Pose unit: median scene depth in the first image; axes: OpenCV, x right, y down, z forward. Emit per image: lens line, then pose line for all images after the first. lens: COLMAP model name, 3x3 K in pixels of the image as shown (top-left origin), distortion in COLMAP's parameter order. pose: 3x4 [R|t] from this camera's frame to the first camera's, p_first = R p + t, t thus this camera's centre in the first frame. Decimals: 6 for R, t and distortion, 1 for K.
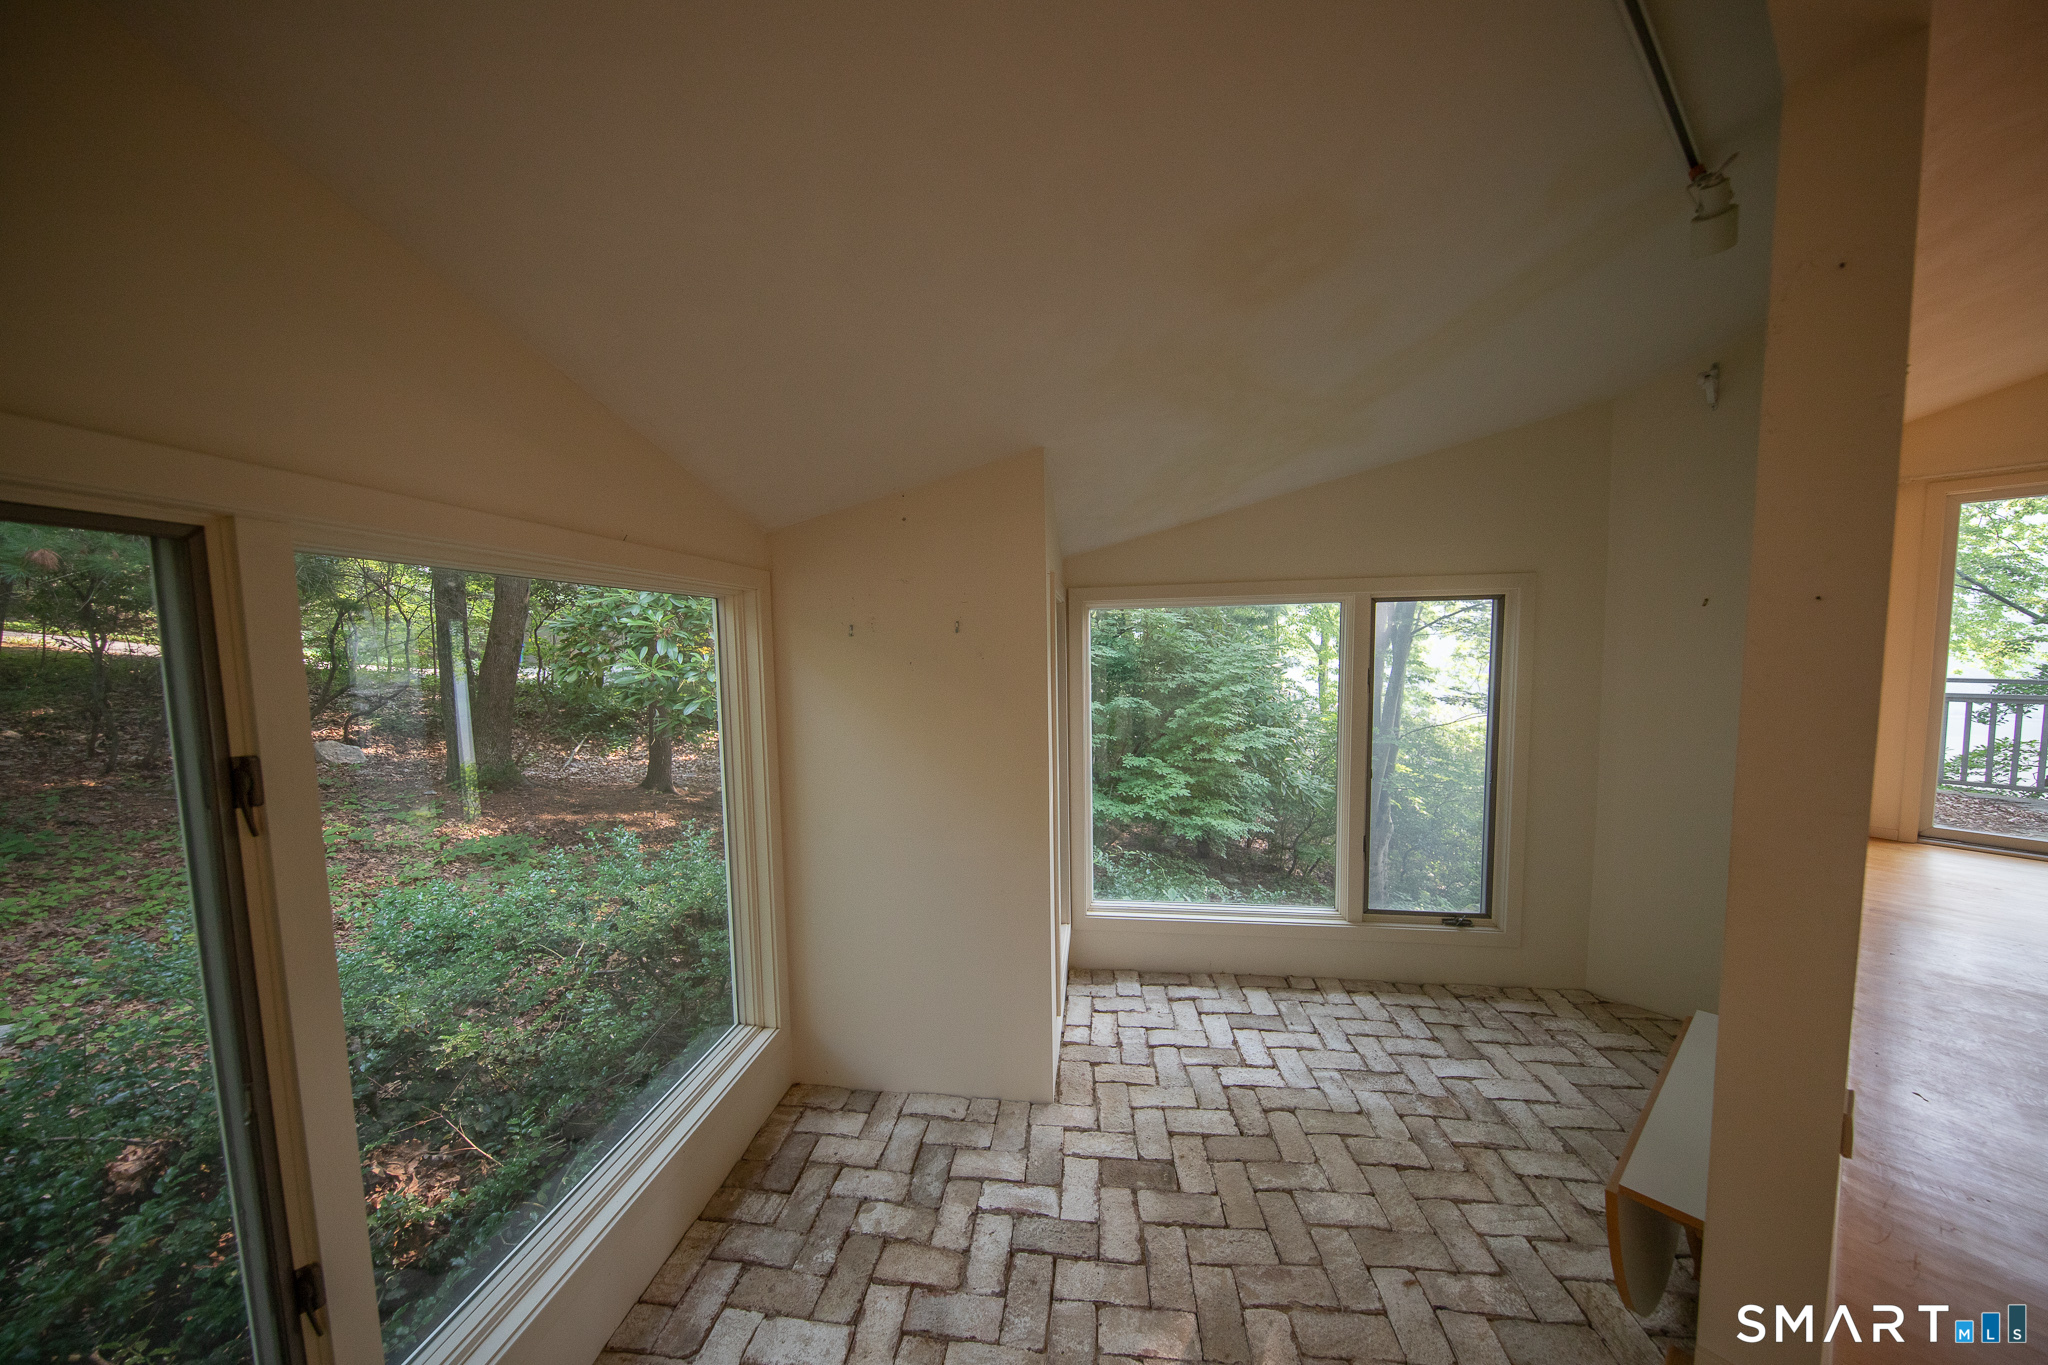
lens RADIAL K [[658.7, 0, 1024.0], [0, 658.7, 682.5], [0, 0, 1]] dist [0.000256, -0.000020]
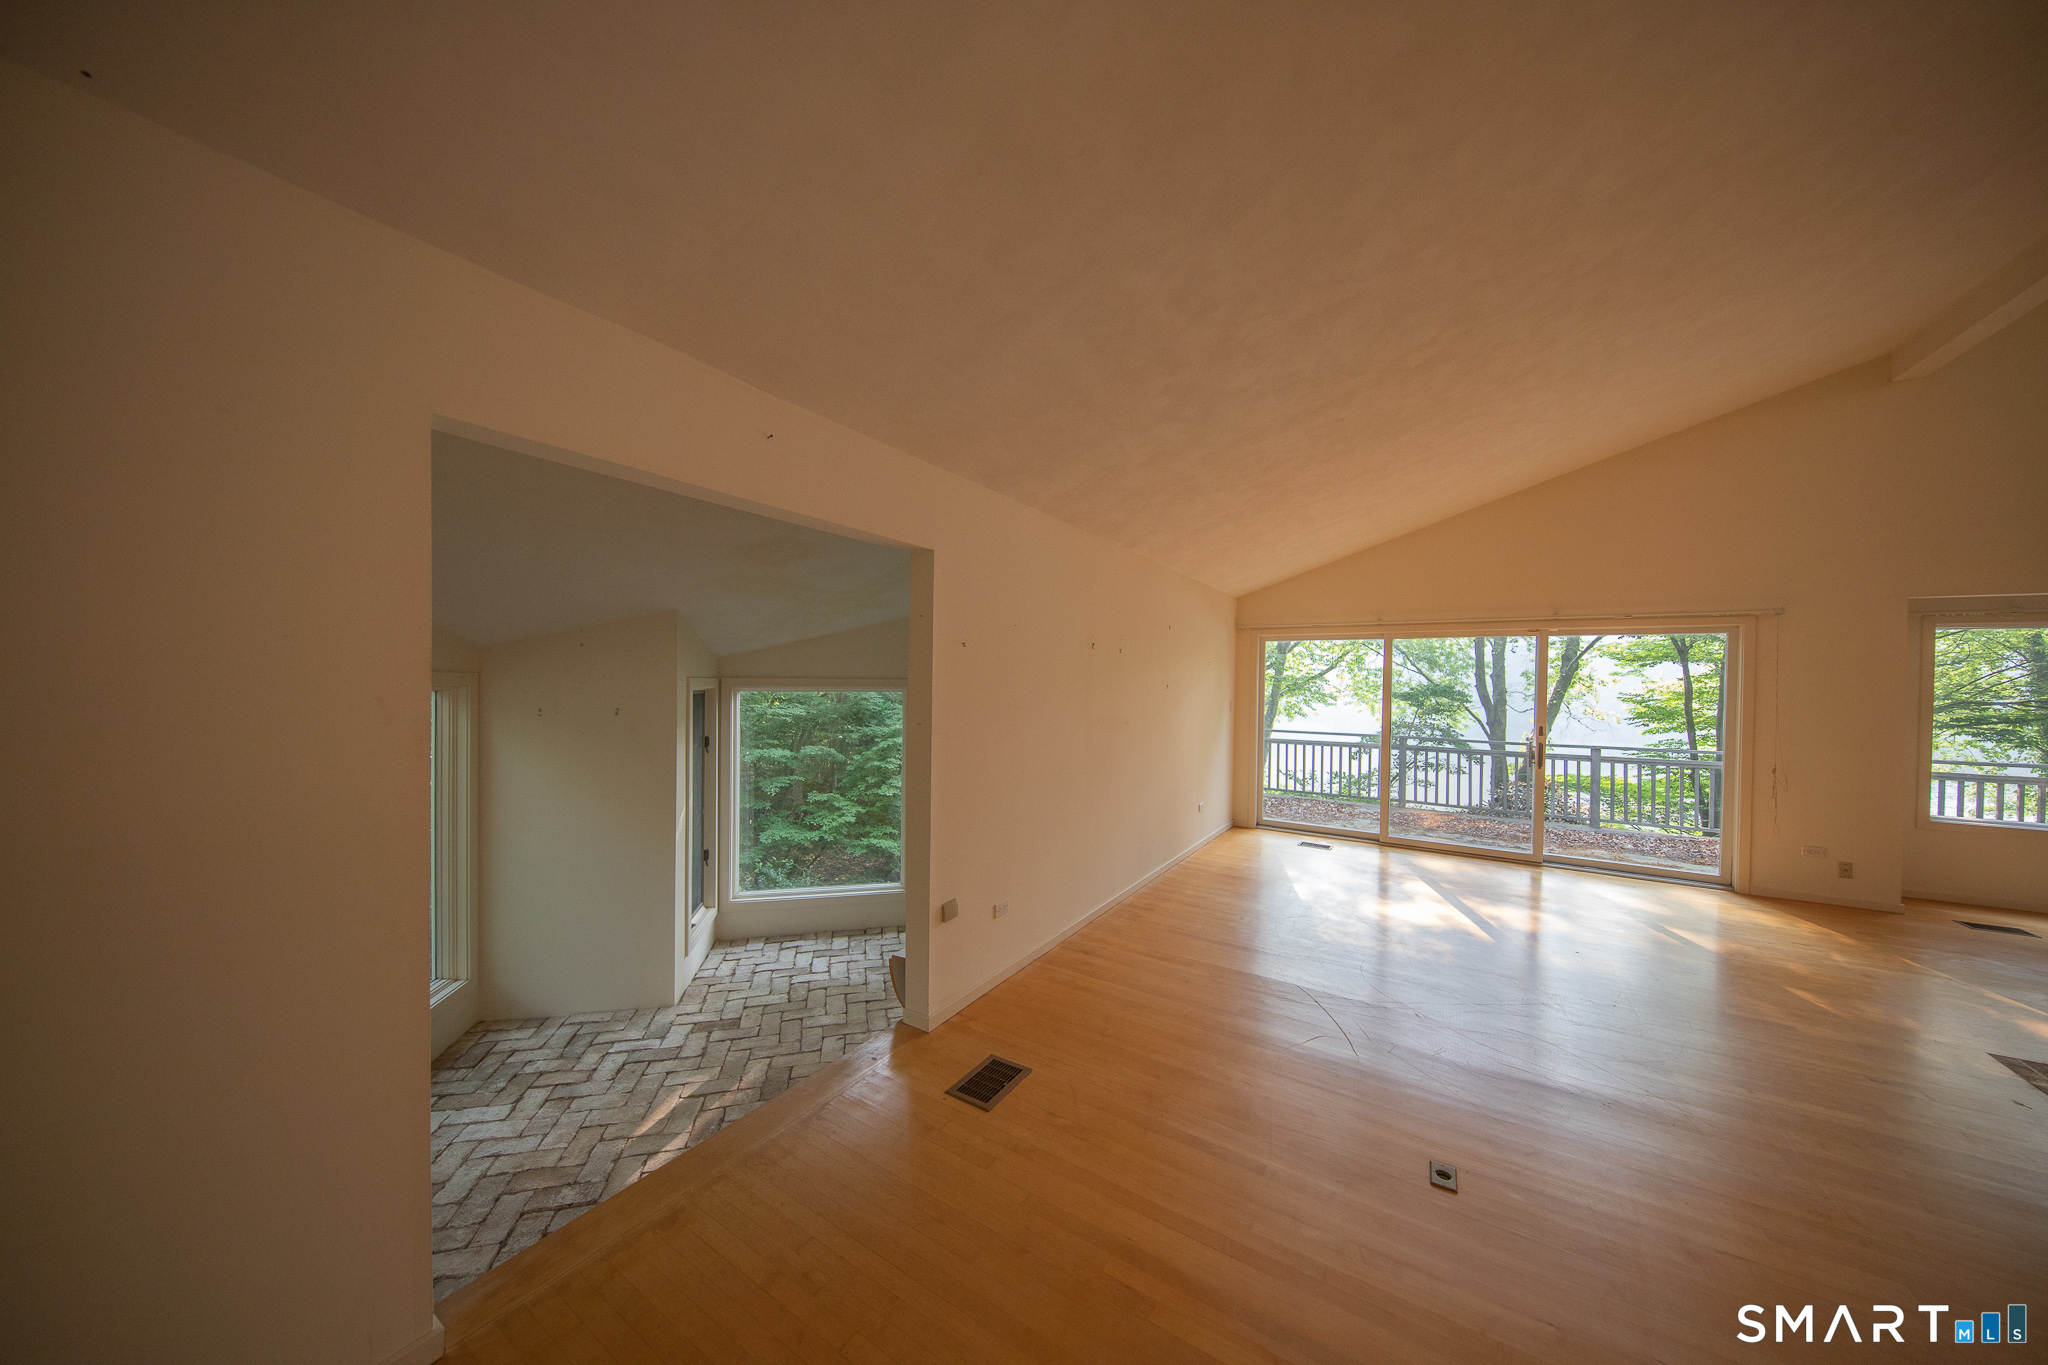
lens RADIAL K [[615.6, 0, 1024.0], [0, 615.6, 682.5], [0, 0, 1]] dist [-0.029428, -0.000033]
pose [[0.926839, 0.040042, 0.373318, 0.201008], [-0.012606, 0.997055, -0.075647, -0.036137], [-0.375248, 0.065406, 0.924614, -0.583636]]
